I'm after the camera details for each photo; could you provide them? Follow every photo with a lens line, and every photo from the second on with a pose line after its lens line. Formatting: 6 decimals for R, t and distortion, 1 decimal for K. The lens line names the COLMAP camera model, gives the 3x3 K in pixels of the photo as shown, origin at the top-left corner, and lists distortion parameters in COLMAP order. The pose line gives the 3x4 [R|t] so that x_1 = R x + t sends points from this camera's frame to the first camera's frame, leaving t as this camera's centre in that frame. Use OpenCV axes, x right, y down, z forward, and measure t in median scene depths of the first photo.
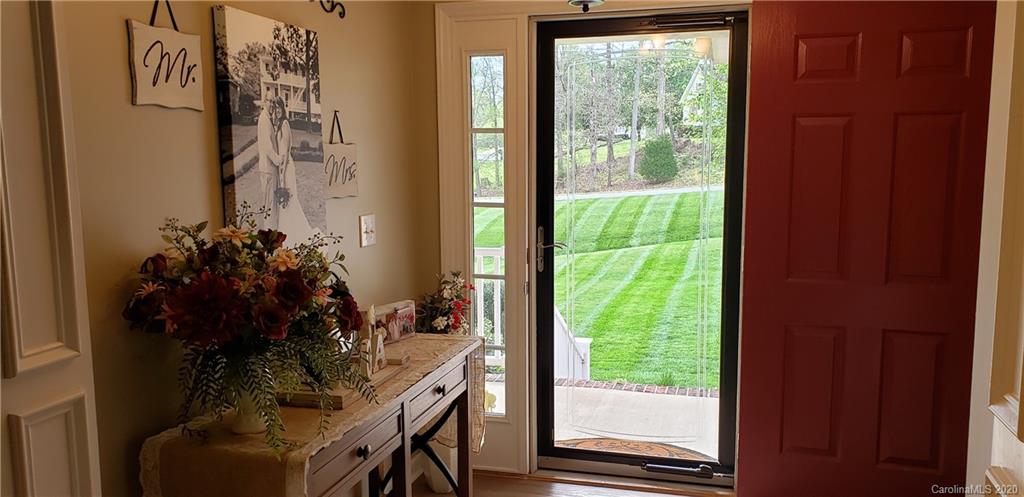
lens RADIAL K [[797.7, 0, 514.8], [0, 797.7, 270.3], [0, 0, 1]] dist [0.010692, -0.000339]
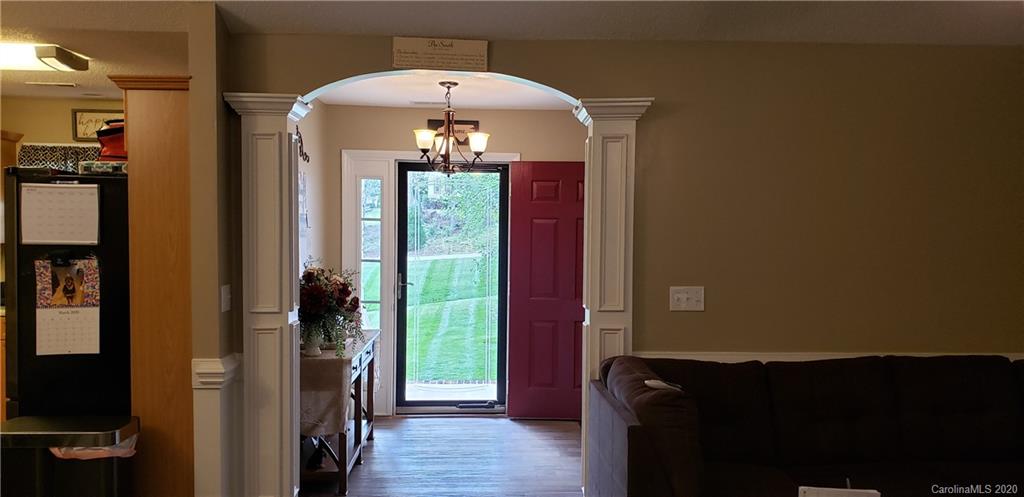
lens RADIAL K [[797.7, 0, 514.8], [0, 797.7, 270.3], [0, 0, 1]] dist [0.010692, -0.000339]
pose [[0.949627, 0.004973, 0.313344, -0.284213], [0.021476, 0.996491, -0.080899, 0.089129], [-0.312647, 0.083554, 0.946188, -0.778979]]
